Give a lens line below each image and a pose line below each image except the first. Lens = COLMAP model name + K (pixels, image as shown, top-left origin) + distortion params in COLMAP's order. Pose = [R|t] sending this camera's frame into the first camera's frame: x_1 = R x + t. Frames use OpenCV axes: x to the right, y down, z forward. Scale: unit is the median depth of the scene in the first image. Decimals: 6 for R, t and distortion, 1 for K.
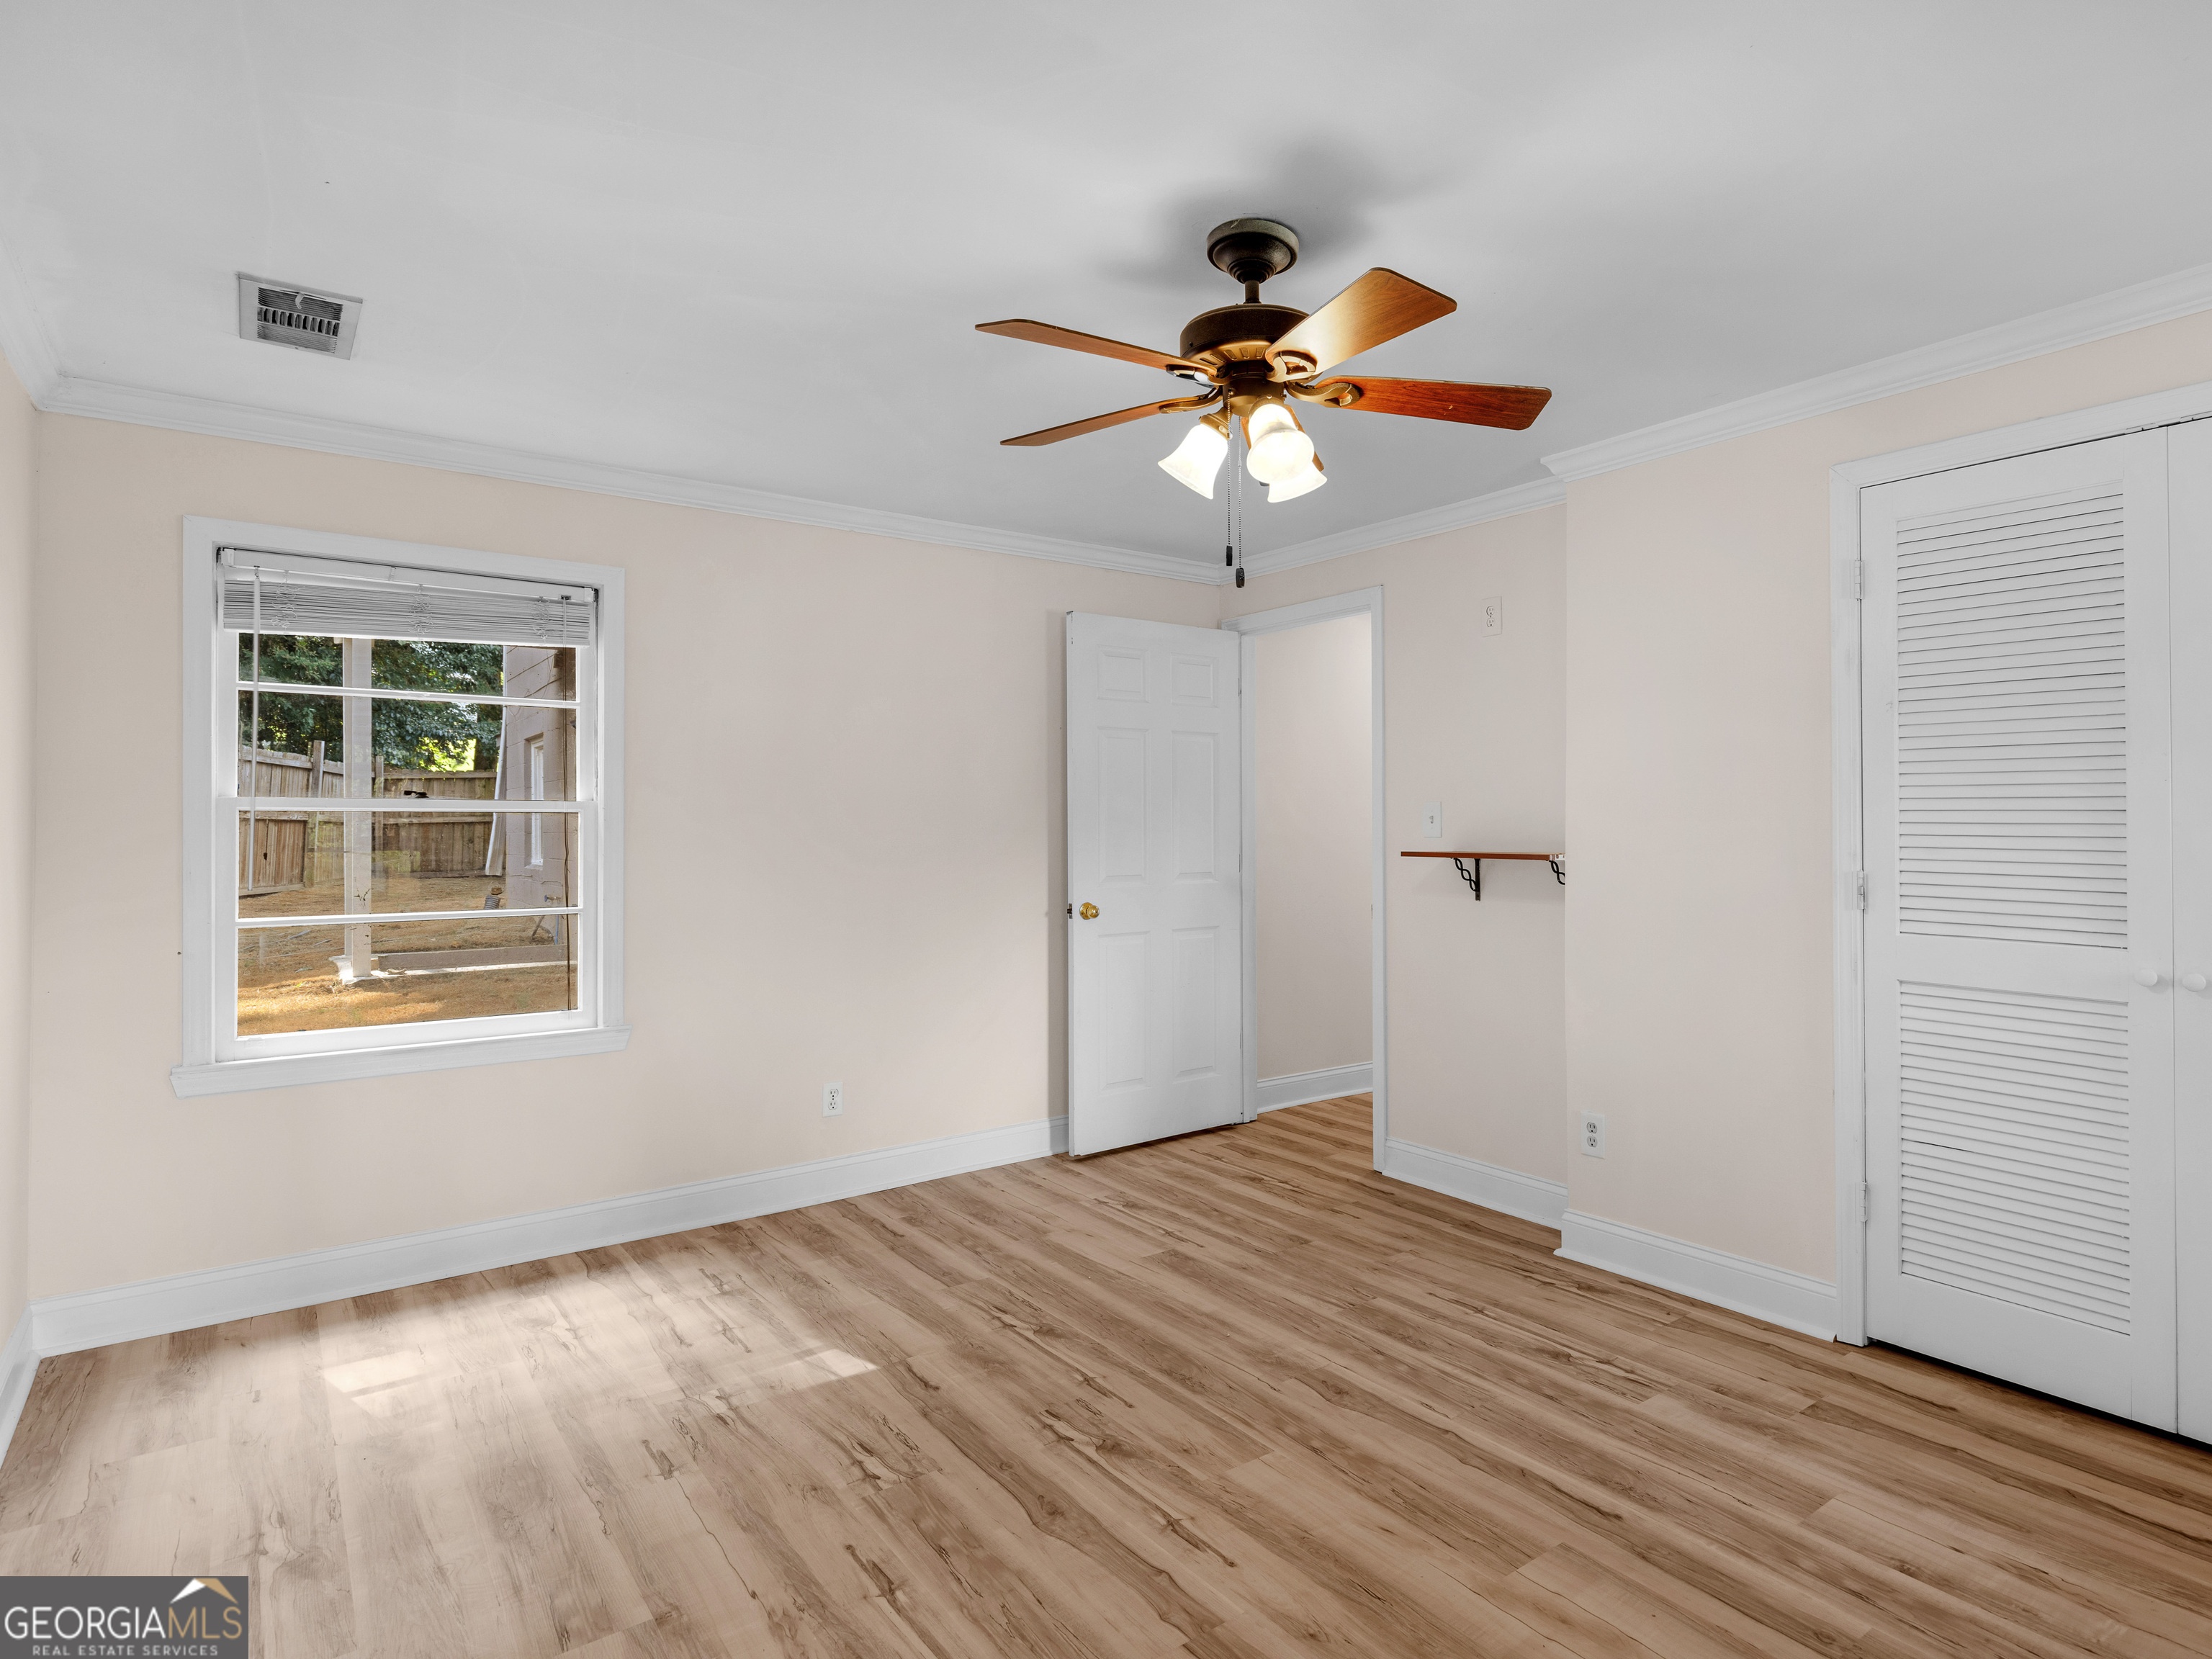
lens RADIAL K [[1208.0, 0, 1108.4], [0, 1208.0, 823.7], [0, 0, 1]] dist [-0.004880, 0.001017]
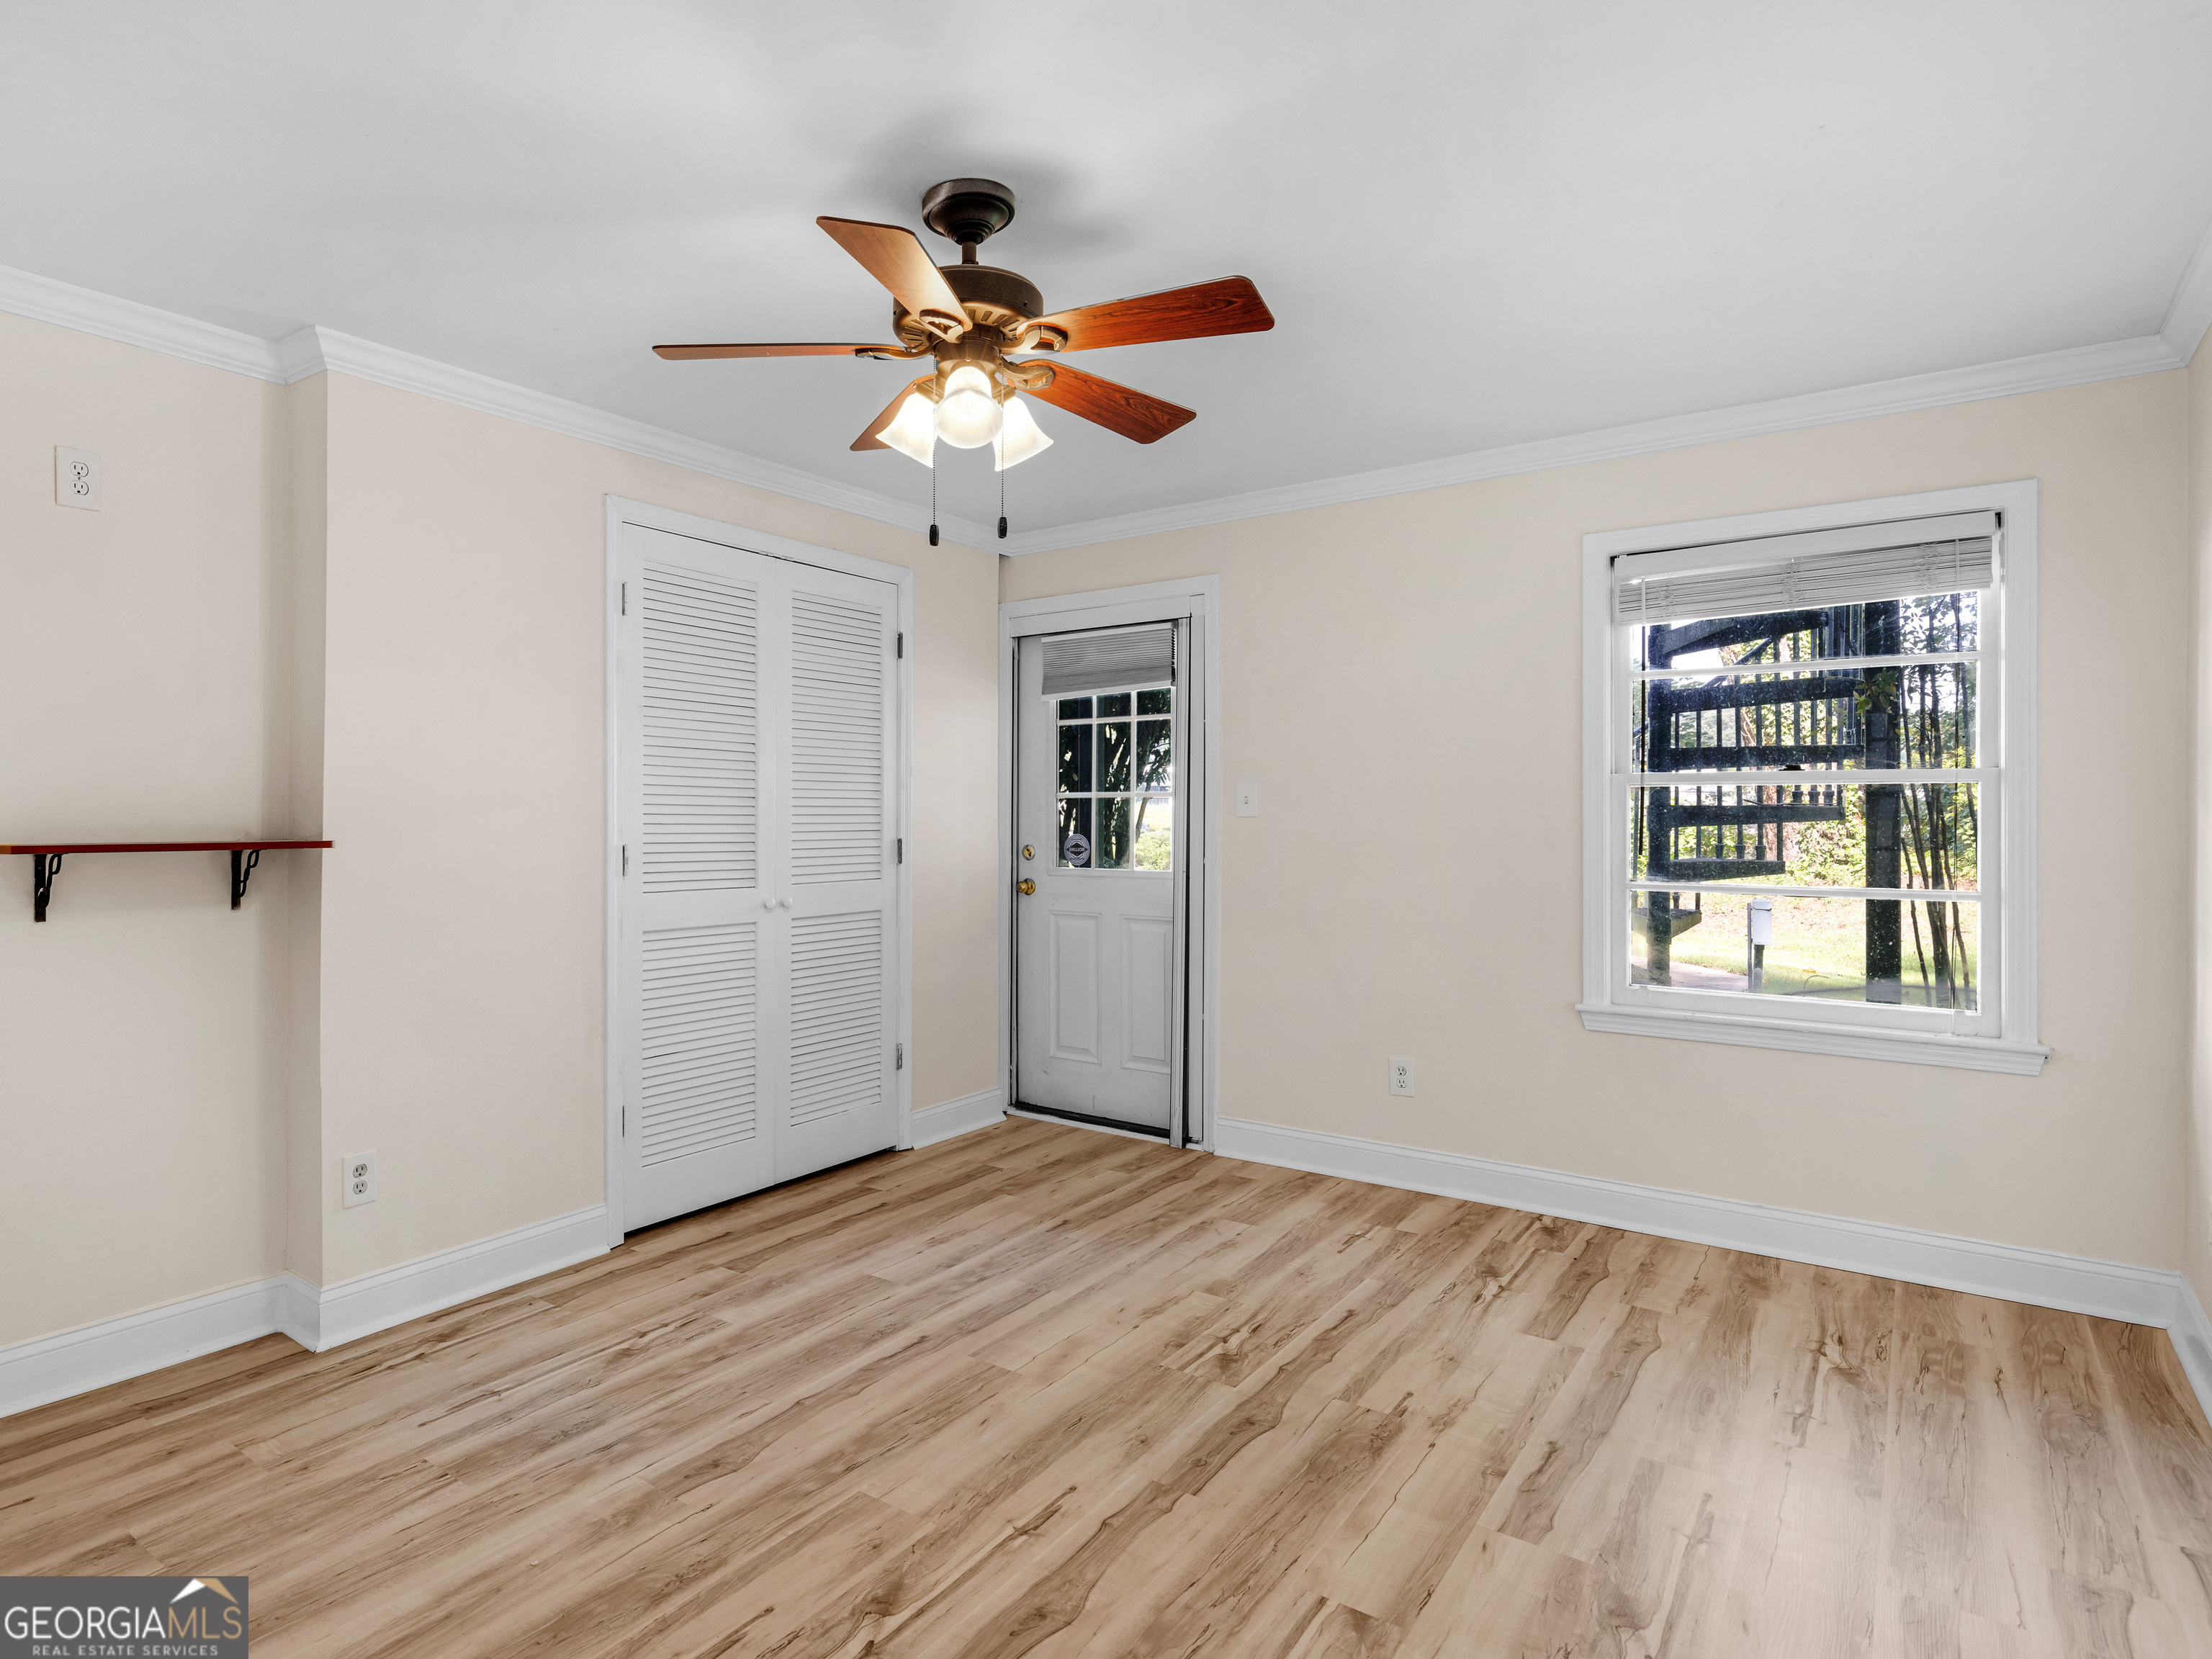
lens RADIAL K [[1208.0, 0, 1106.6], [0, 1208.0, 823.9], [0, 0, 1]] dist [-0.004880, 0.001017]
pose [[-0.354336, -0.007571, 0.935087, -0.686916], [-0.002964, 0.999971, 0.006973, 0.009835], [-0.935113, -0.000301, -0.354349, 1.020371]]
